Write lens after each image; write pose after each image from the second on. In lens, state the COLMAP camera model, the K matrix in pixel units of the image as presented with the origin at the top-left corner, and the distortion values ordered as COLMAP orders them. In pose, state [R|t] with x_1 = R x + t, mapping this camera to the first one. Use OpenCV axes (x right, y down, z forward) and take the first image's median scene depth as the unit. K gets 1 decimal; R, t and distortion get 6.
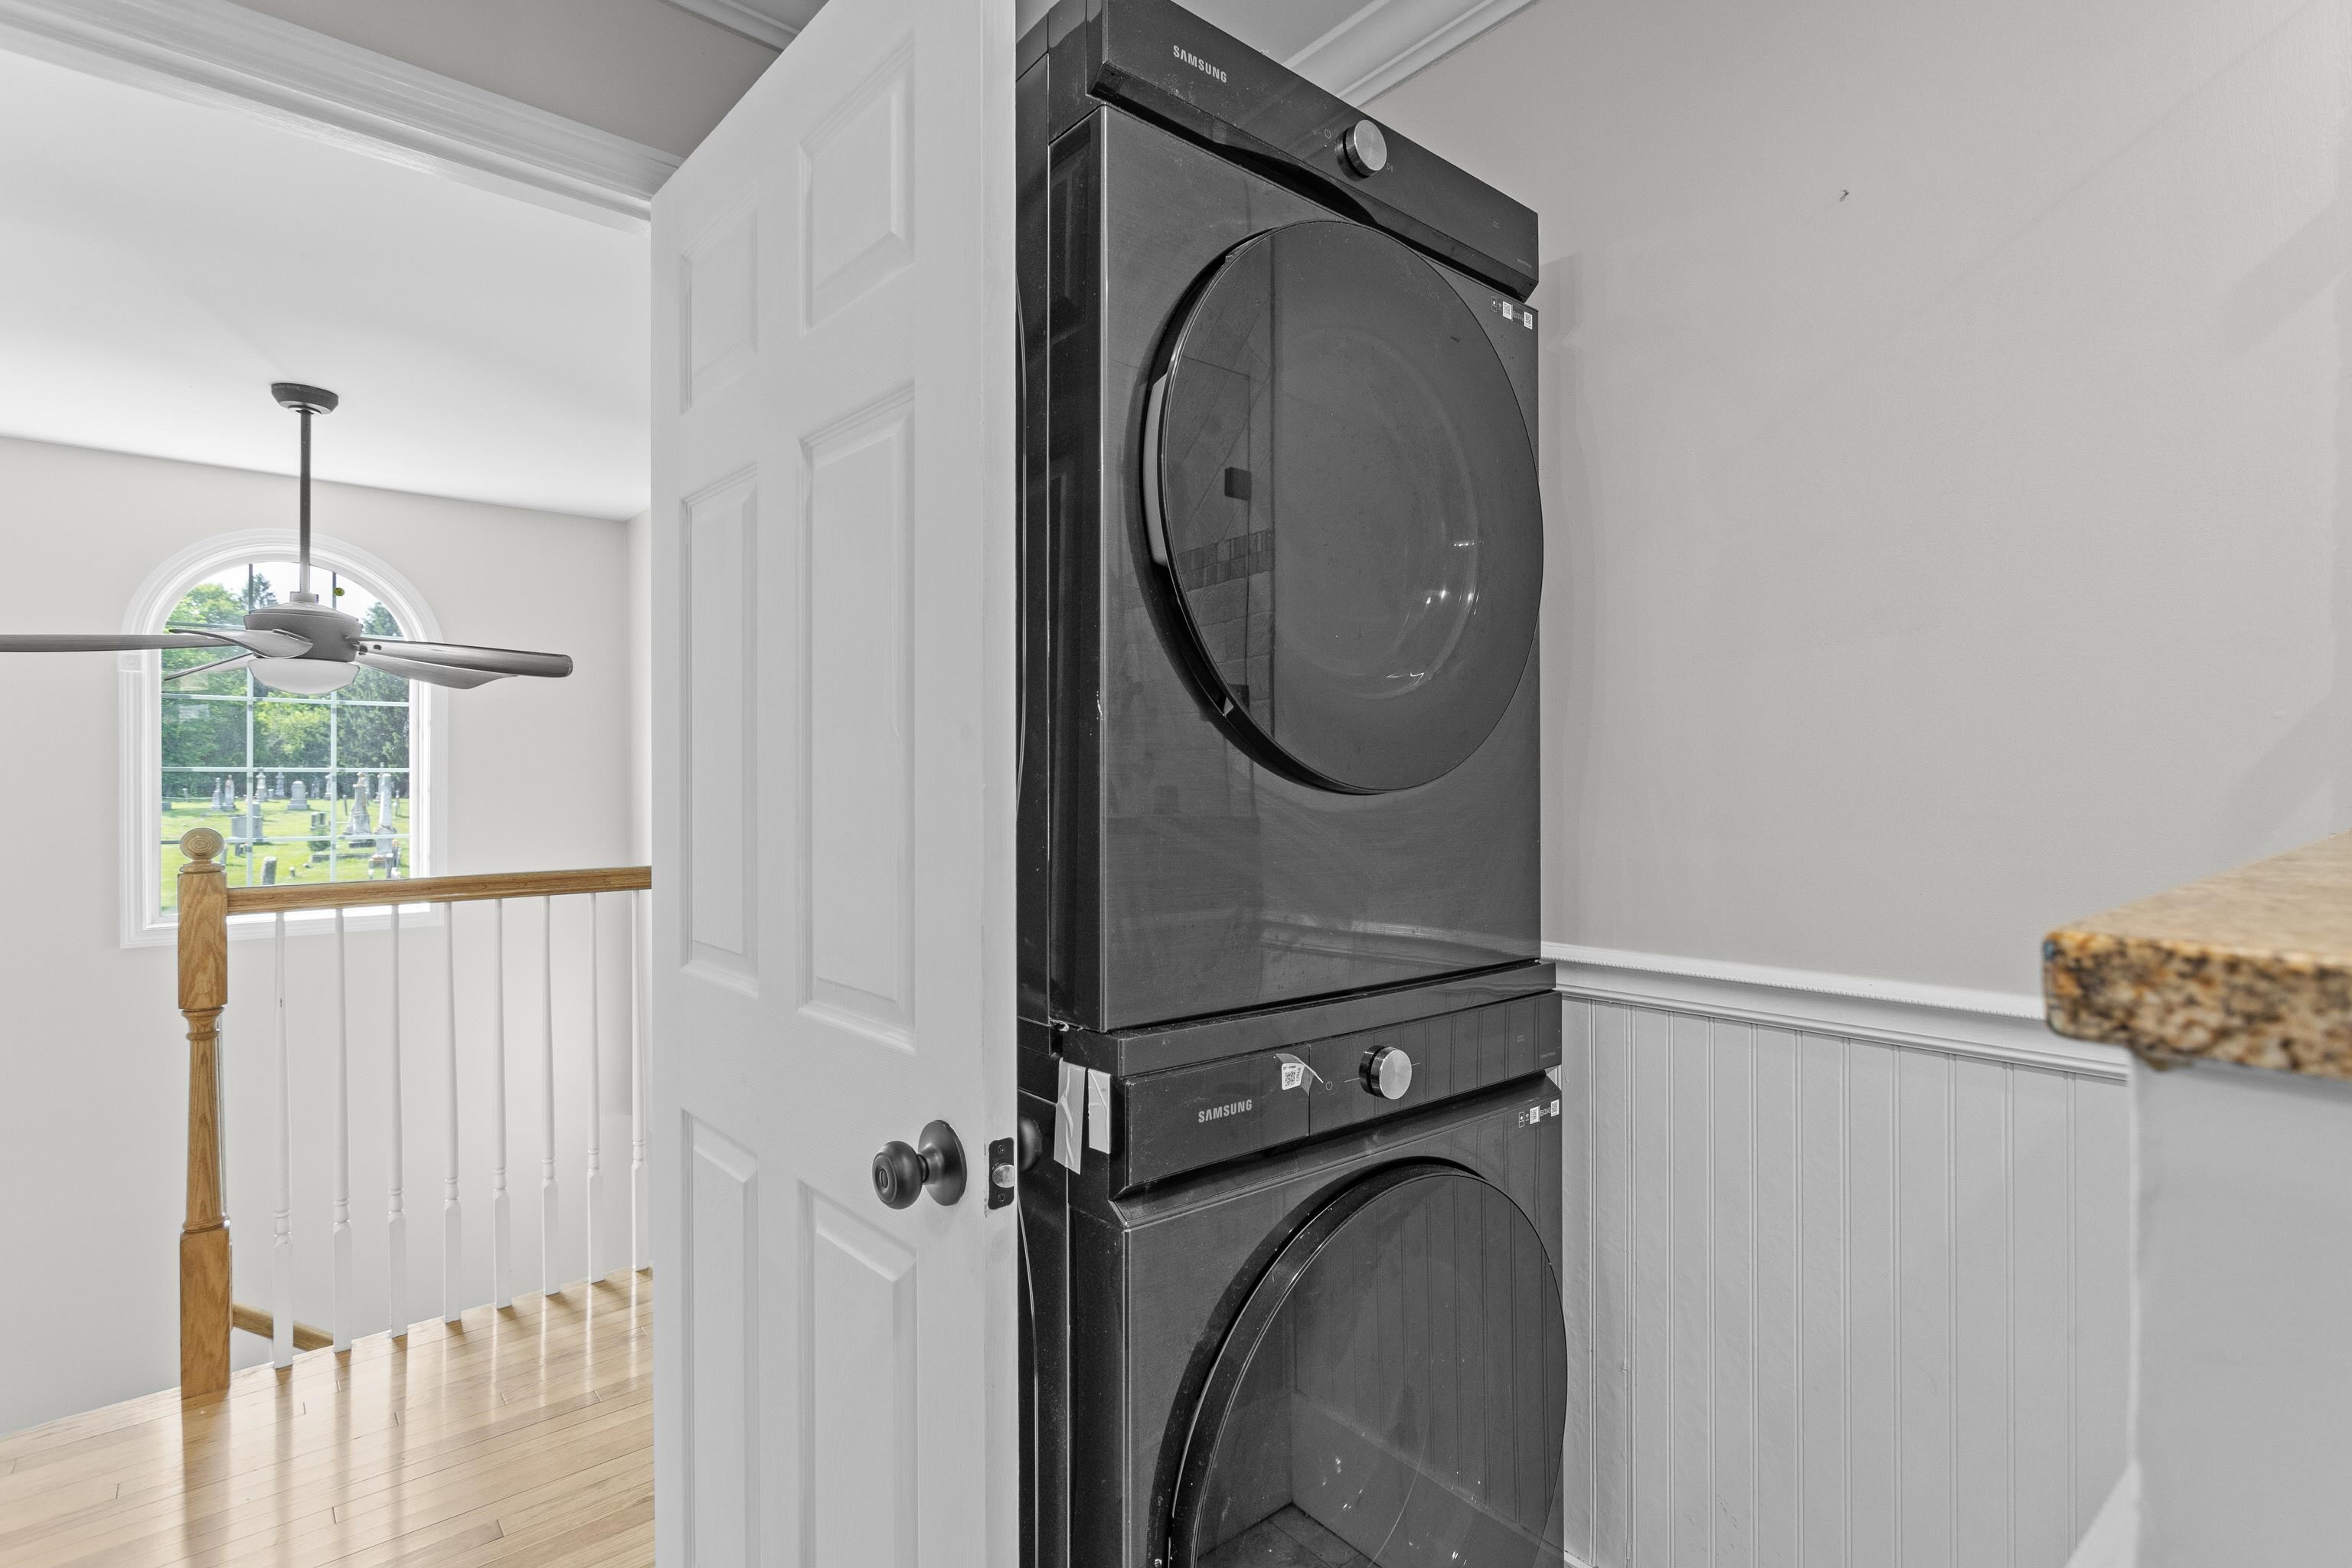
lens RADIAL K [[1116.5, 0, 1189.2], [0, 1116.5, 782.3], [0, 0, 1]] dist [-0.000727, 0.001596]
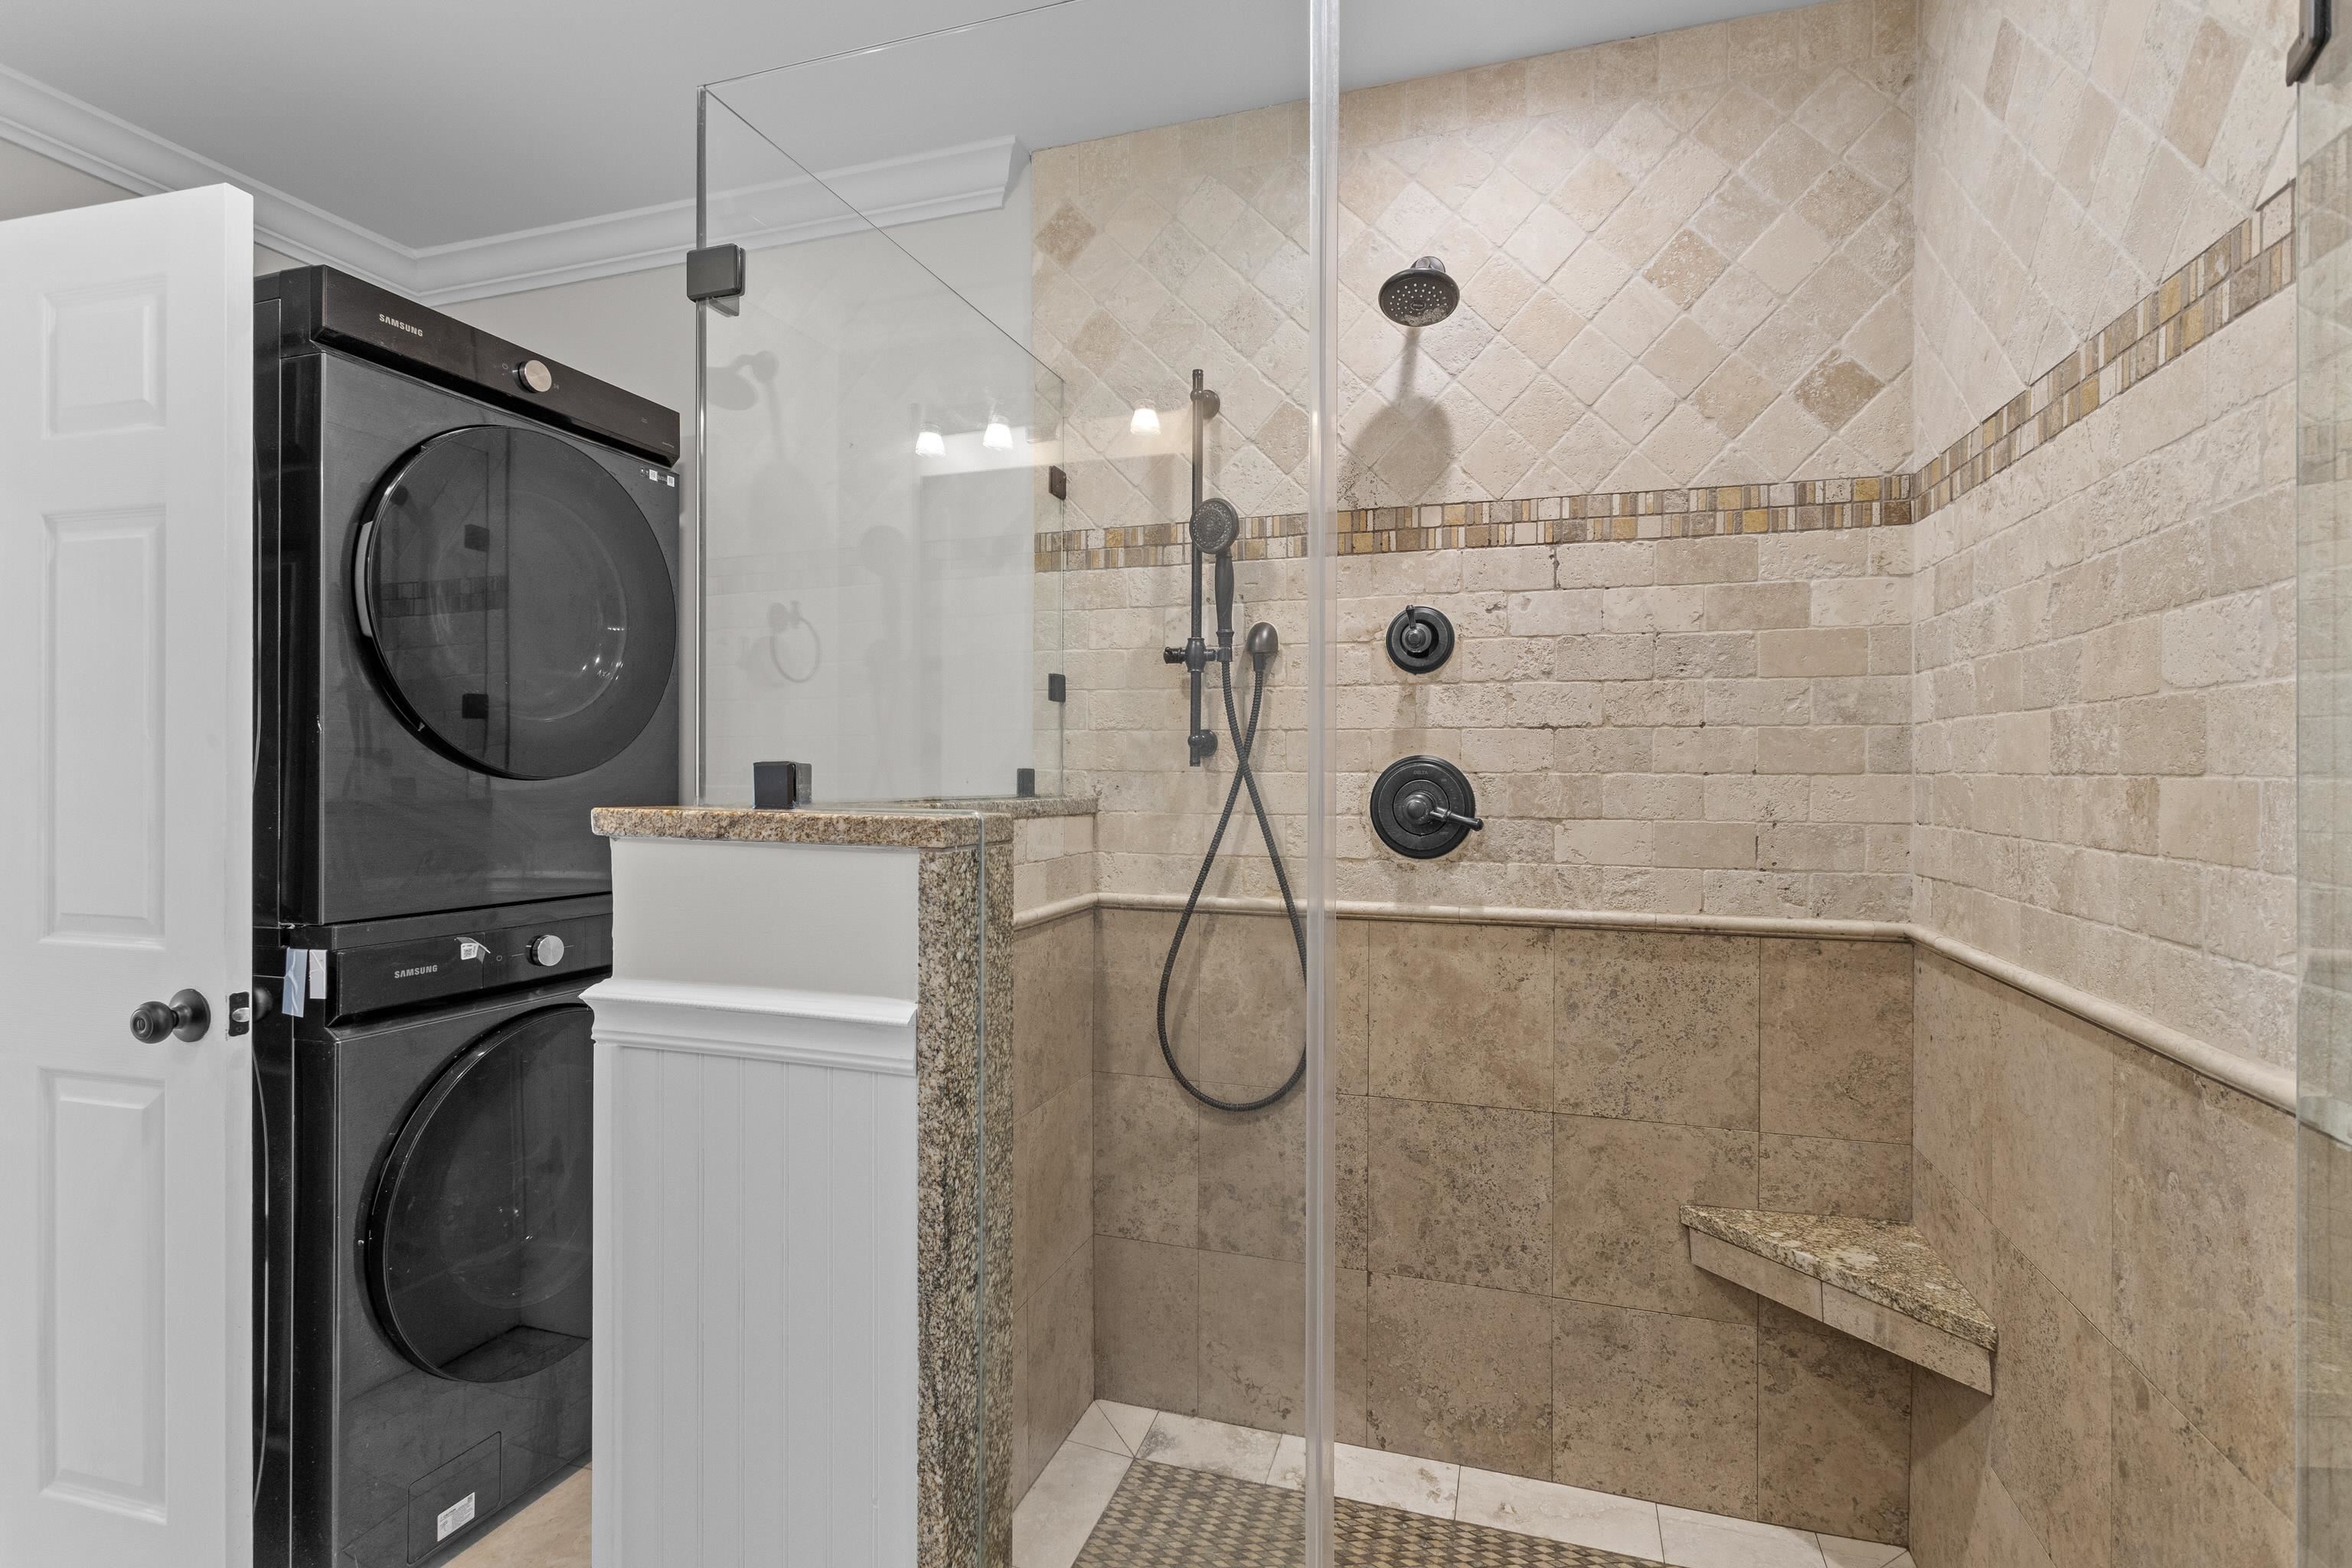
lens RADIAL K [[1116.5, 0, 1193.4], [0, 1116.5, 774.1], [0, 0, 1]] dist [-0.000727, 0.001596]
pose [[0.852633, 0.002951, 0.522501, 0.154098], [-0.003574, 0.999994, 0.000185, -0.001046], [-0.522497, -0.002025, 0.852639, -1.036795]]
